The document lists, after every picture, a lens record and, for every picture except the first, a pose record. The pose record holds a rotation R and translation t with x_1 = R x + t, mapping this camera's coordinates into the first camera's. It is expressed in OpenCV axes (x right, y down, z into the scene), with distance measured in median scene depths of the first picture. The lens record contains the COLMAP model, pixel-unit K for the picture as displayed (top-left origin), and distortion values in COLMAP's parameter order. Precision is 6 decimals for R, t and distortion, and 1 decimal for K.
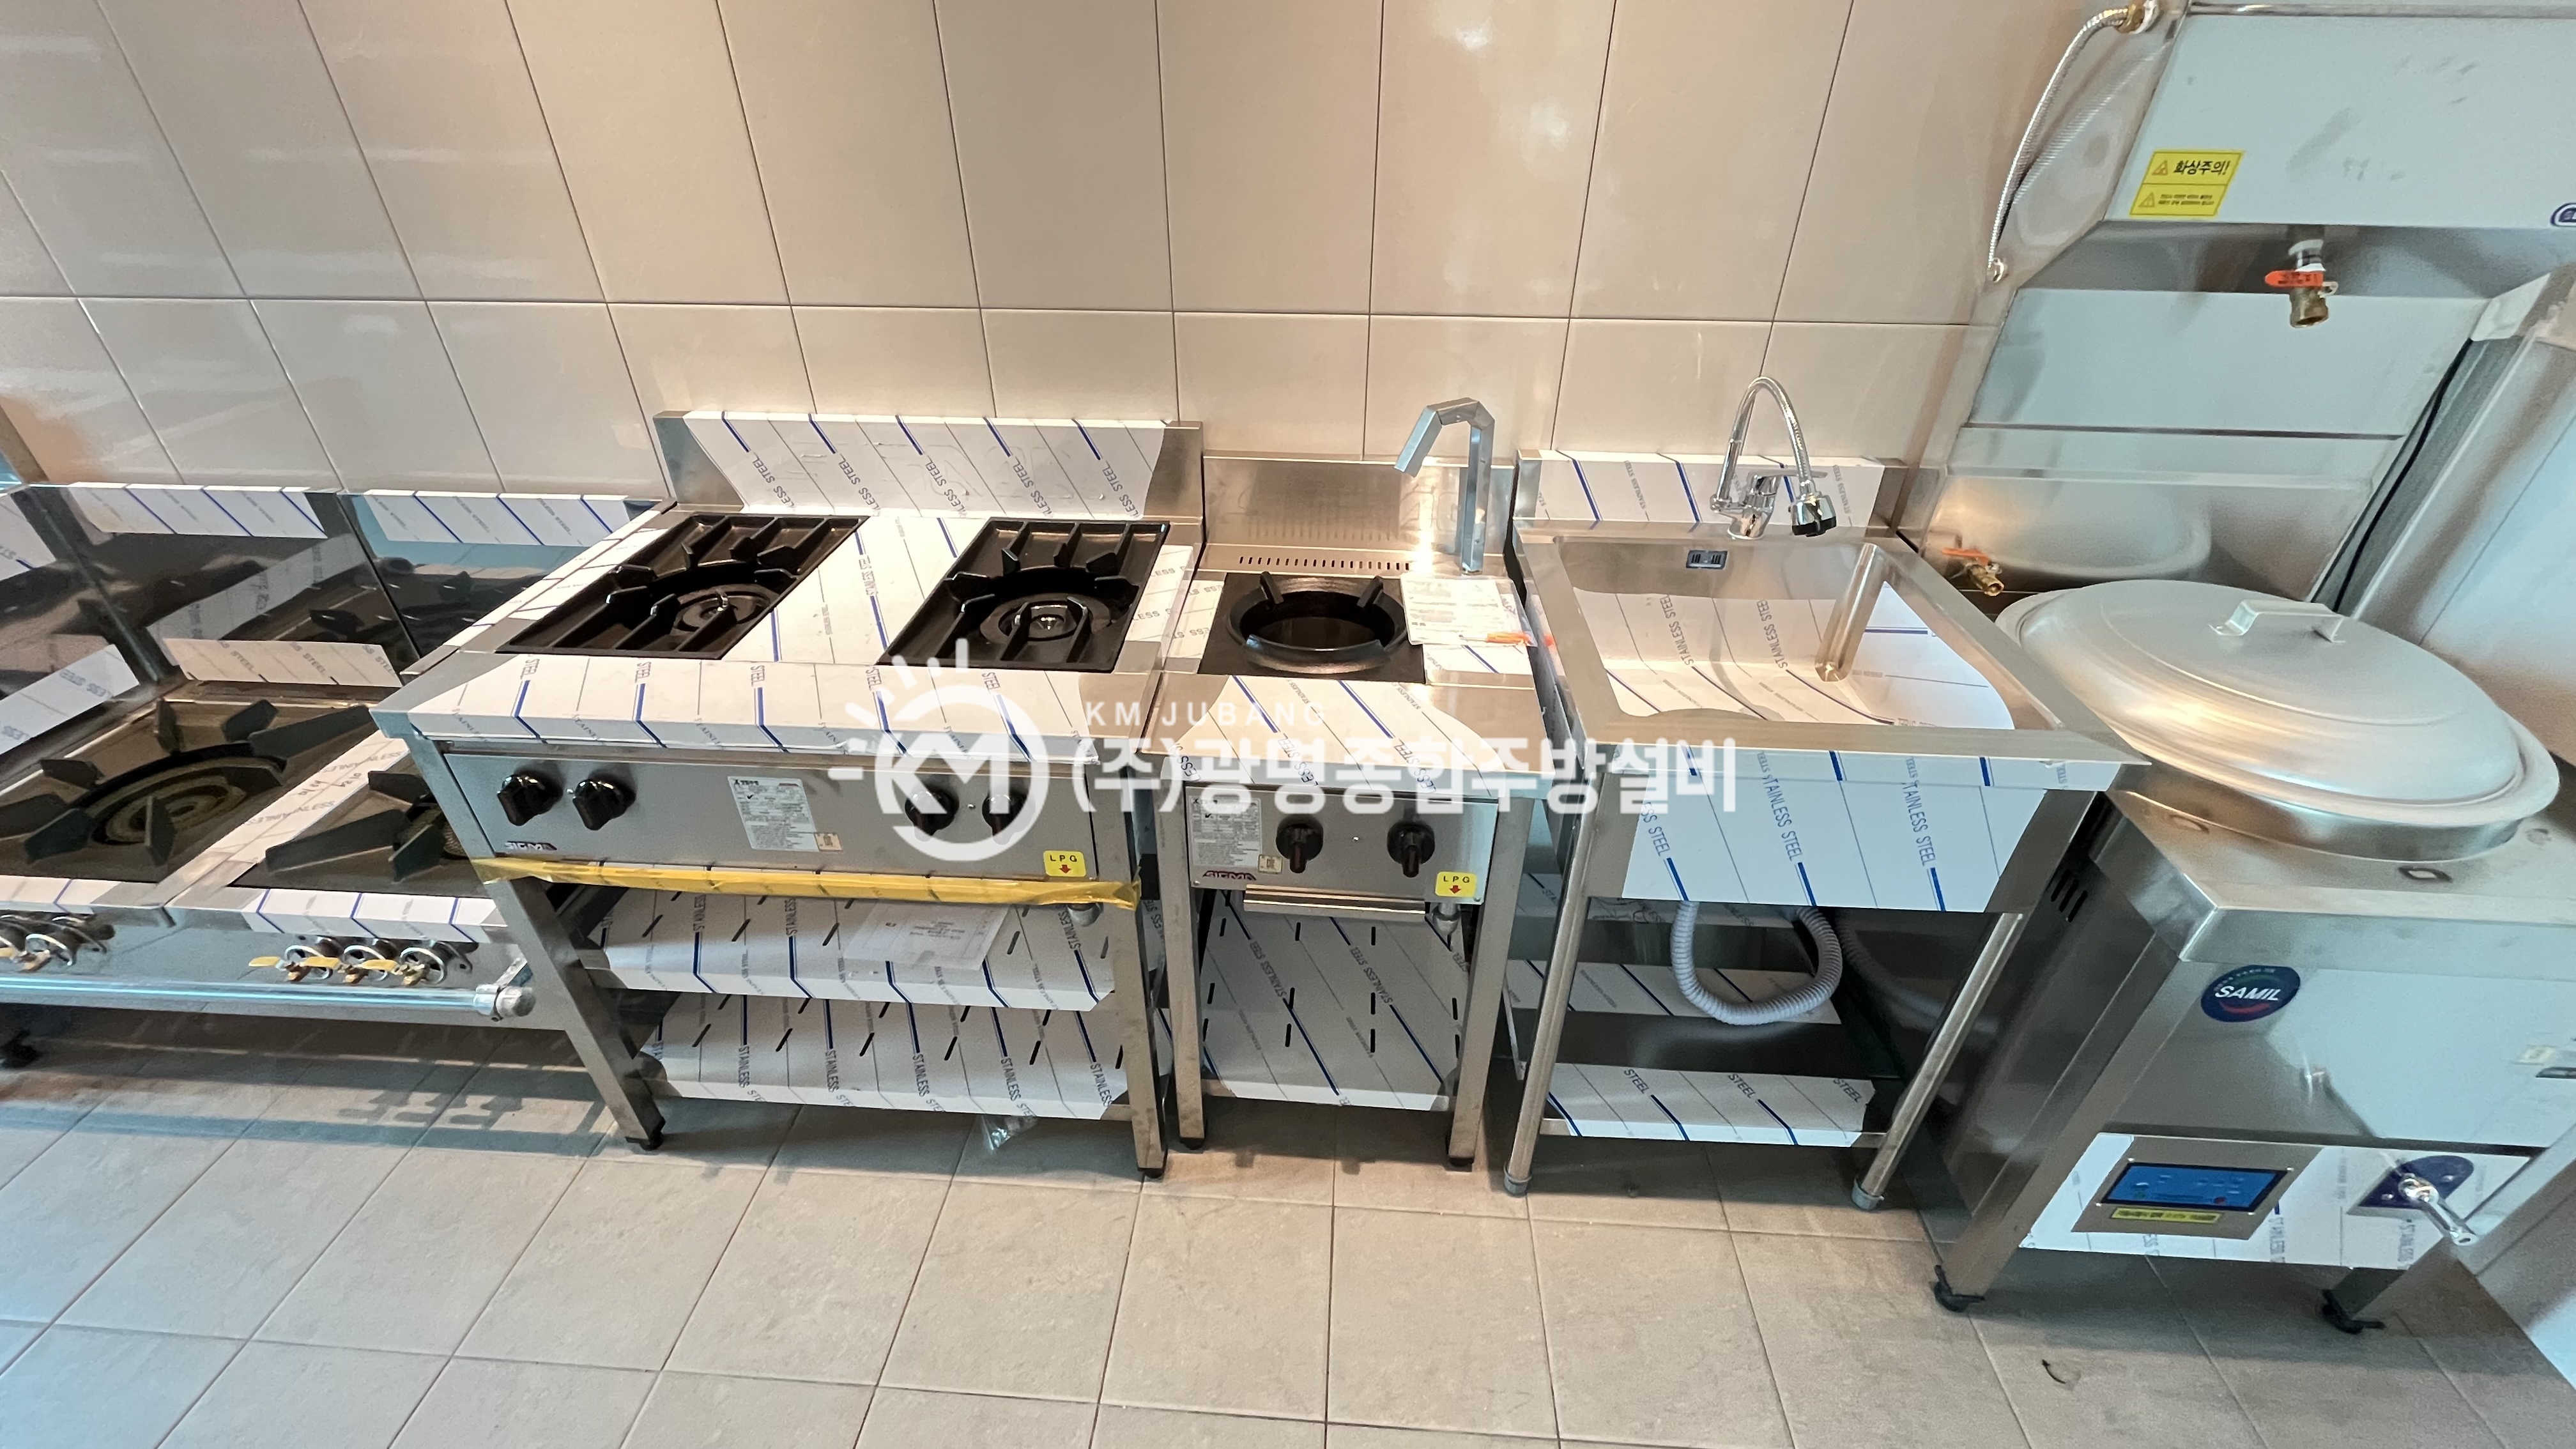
lens RADIAL K [[1038.6, 0, 1286.2], [0, 1038.6, 722.0], [0, 0, 1]] dist [-0.005883, 0.000691]
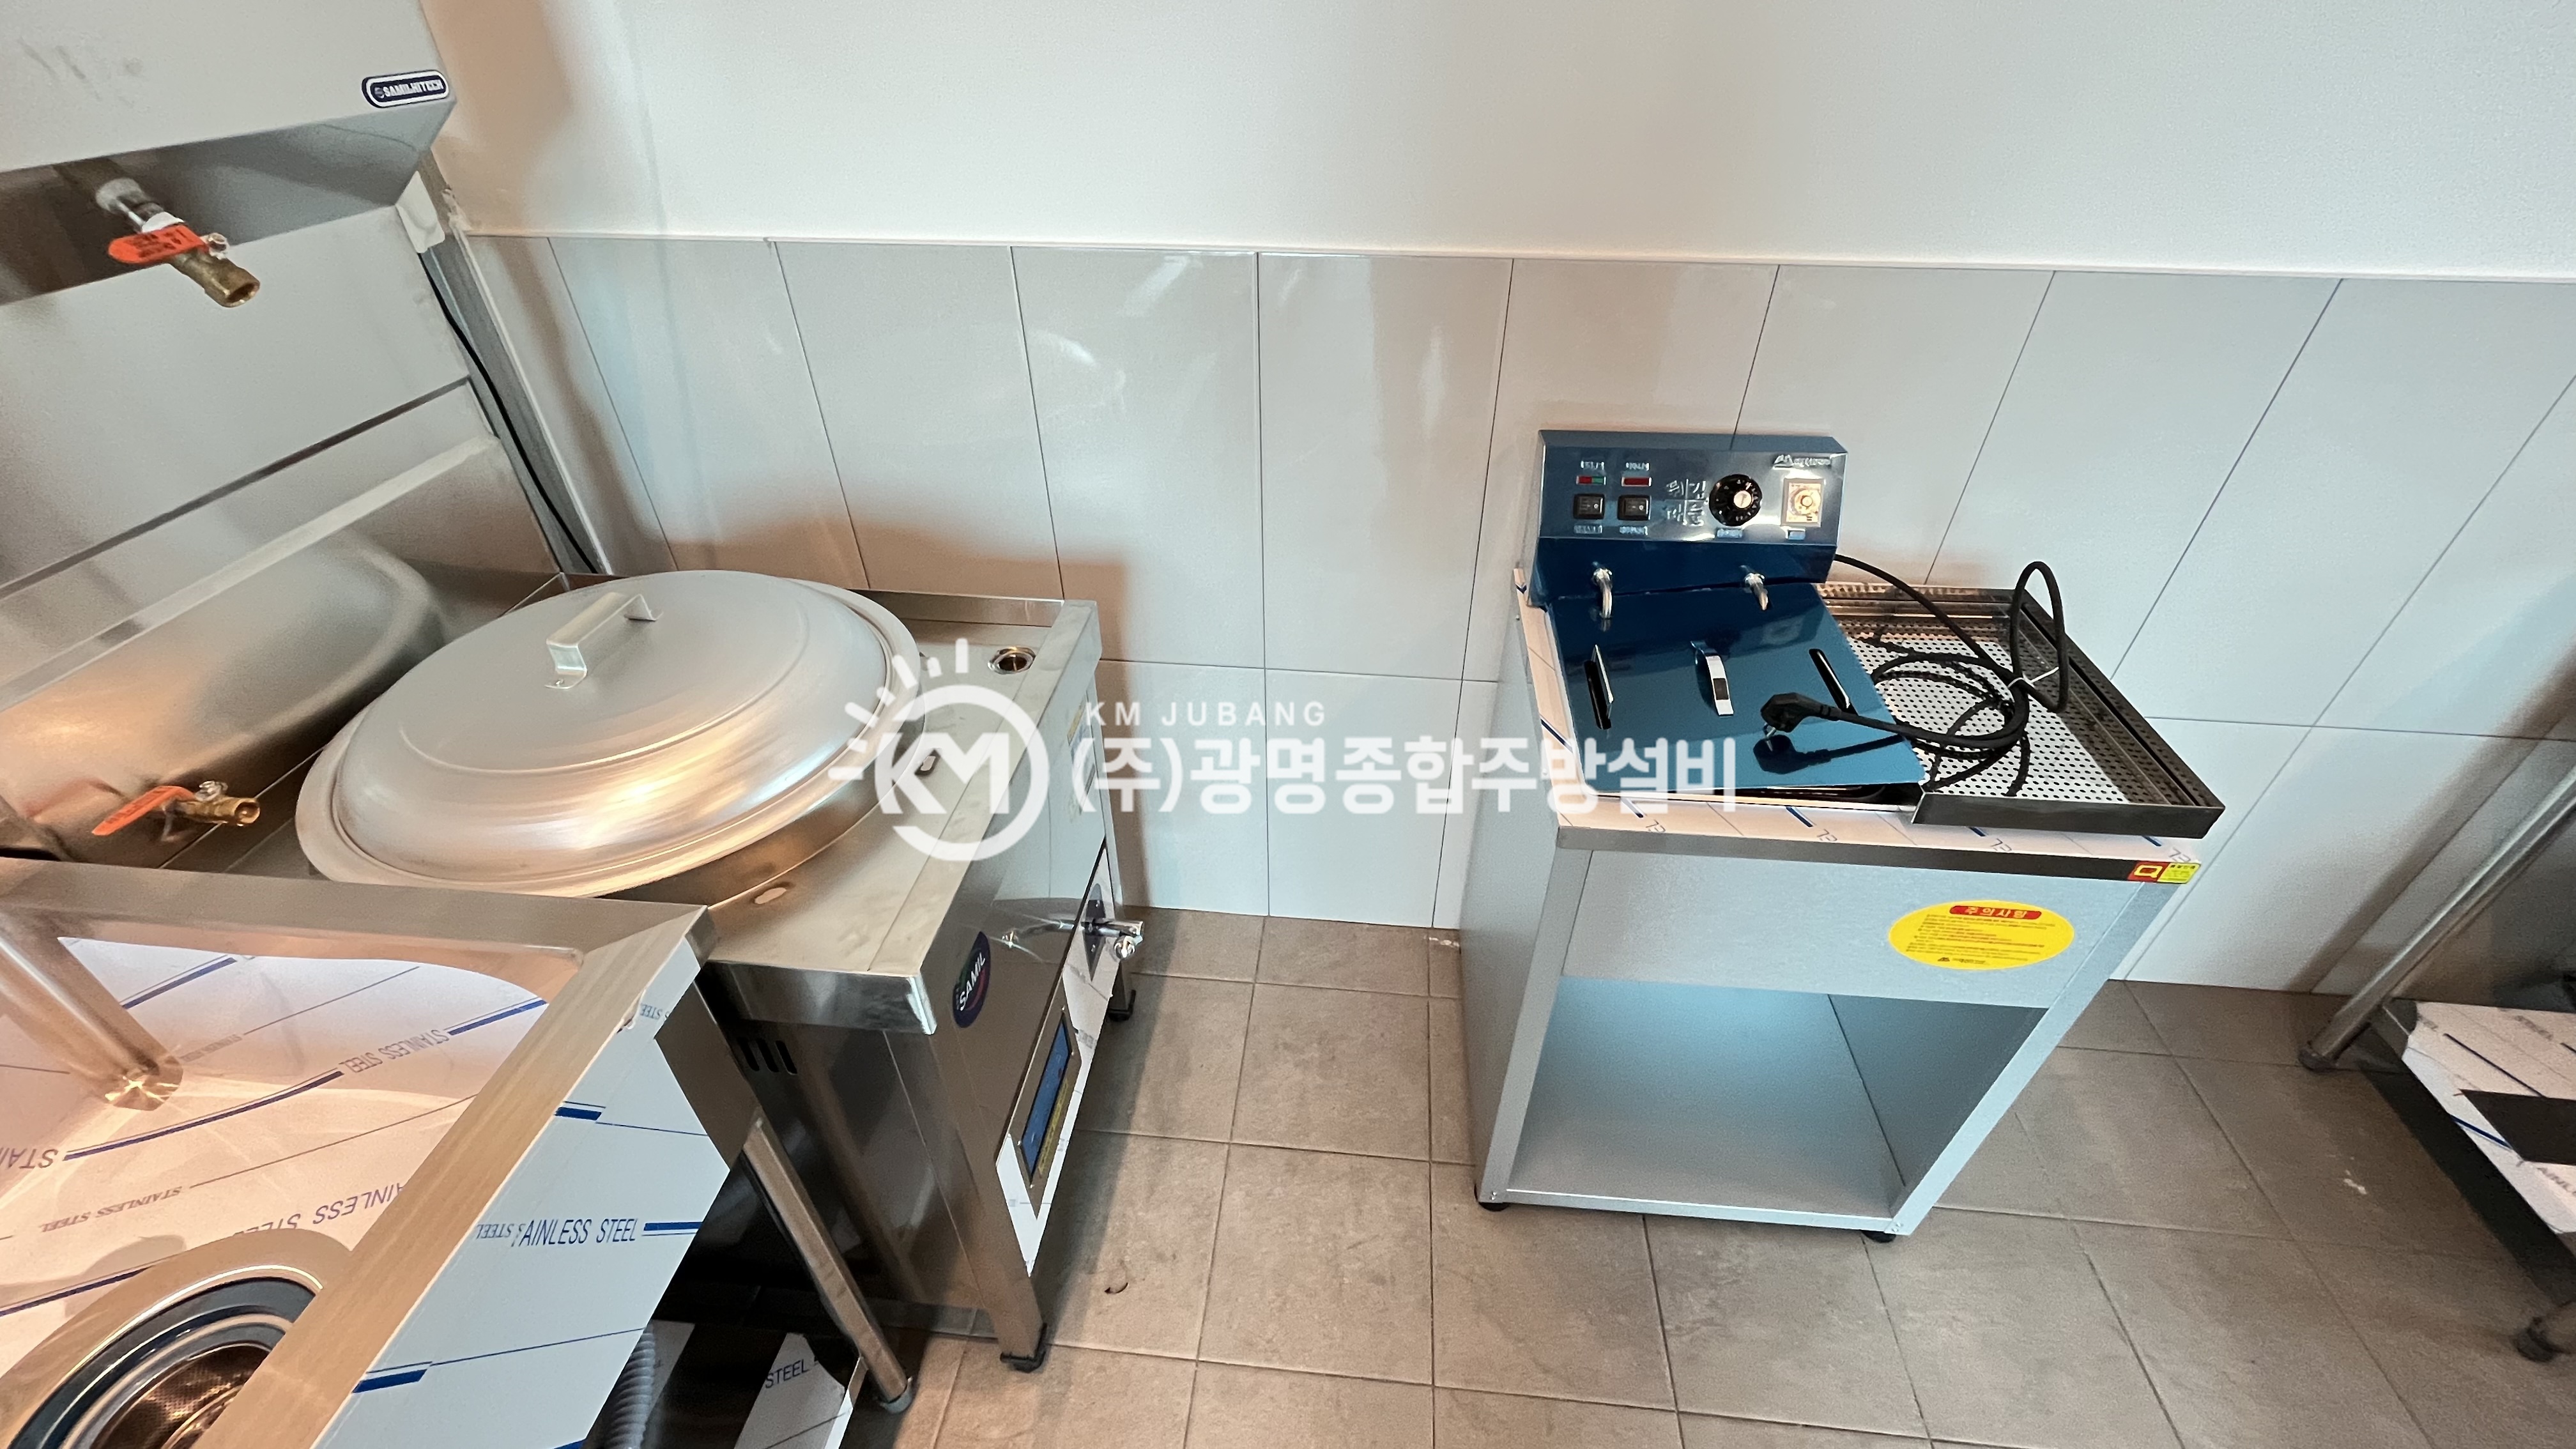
lens RADIAL K [[1038.6, 0, 1292.9], [0, 1038.6, 725.9], [0, 0, 1]] dist [-0.005883, 0.000691]
pose [[0.029973, -0.604917, 0.795725, 0.254704], [0.543552, 0.677950, 0.494909, -0.132033], [-0.838840, 0.417684, 0.349124, 0.256227]]
